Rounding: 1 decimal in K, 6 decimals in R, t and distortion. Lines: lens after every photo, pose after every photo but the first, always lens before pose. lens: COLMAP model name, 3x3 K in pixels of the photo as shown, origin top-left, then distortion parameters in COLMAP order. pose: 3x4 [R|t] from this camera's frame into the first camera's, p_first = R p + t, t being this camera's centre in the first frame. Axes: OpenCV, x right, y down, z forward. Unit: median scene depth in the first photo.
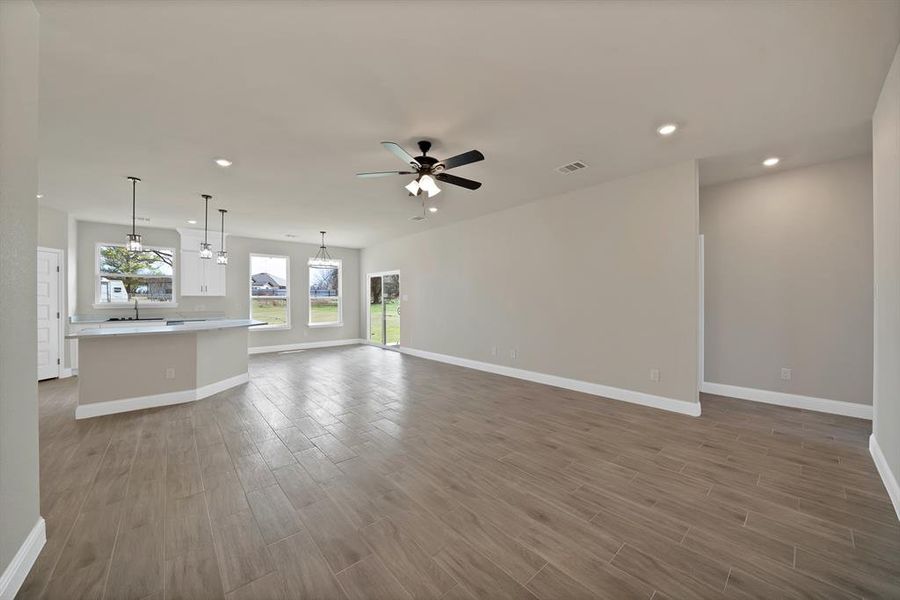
lens RADIAL K [[320.1, 0, 442.6], [0, 320.1, 302.4], [0, 0, 1]] dist [-0.015959, -0.000066]
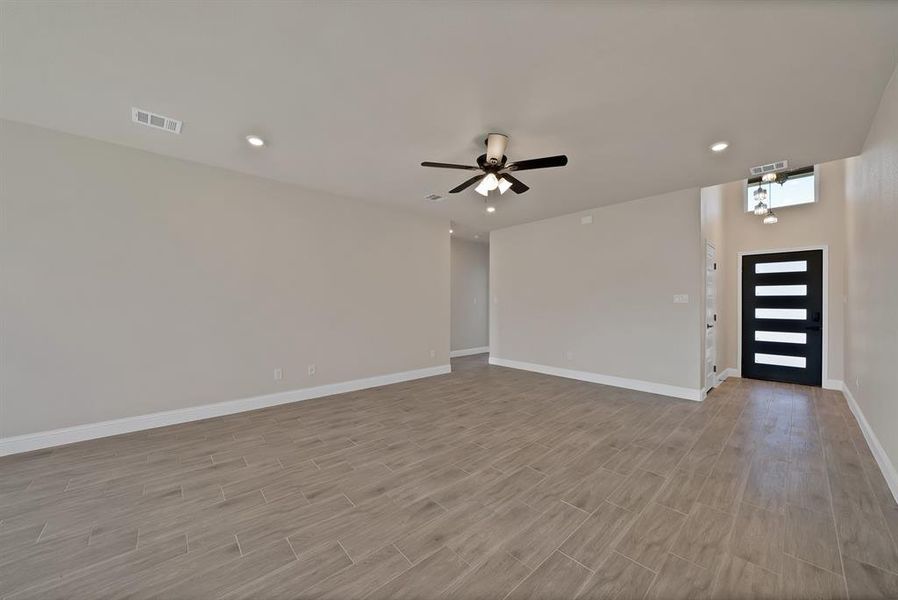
lens RADIAL K [[319.4, 0, 441.6], [0, 319.4, 302.4], [0, 0, 1]] dist [-0.015959, -0.000066]
pose [[-0.010384, 0.006985, 0.999922, -0.961933], [0.001603, 0.999974, -0.006969, -0.009836], [-0.999945, 0.001531, -0.010395, 1.079490]]
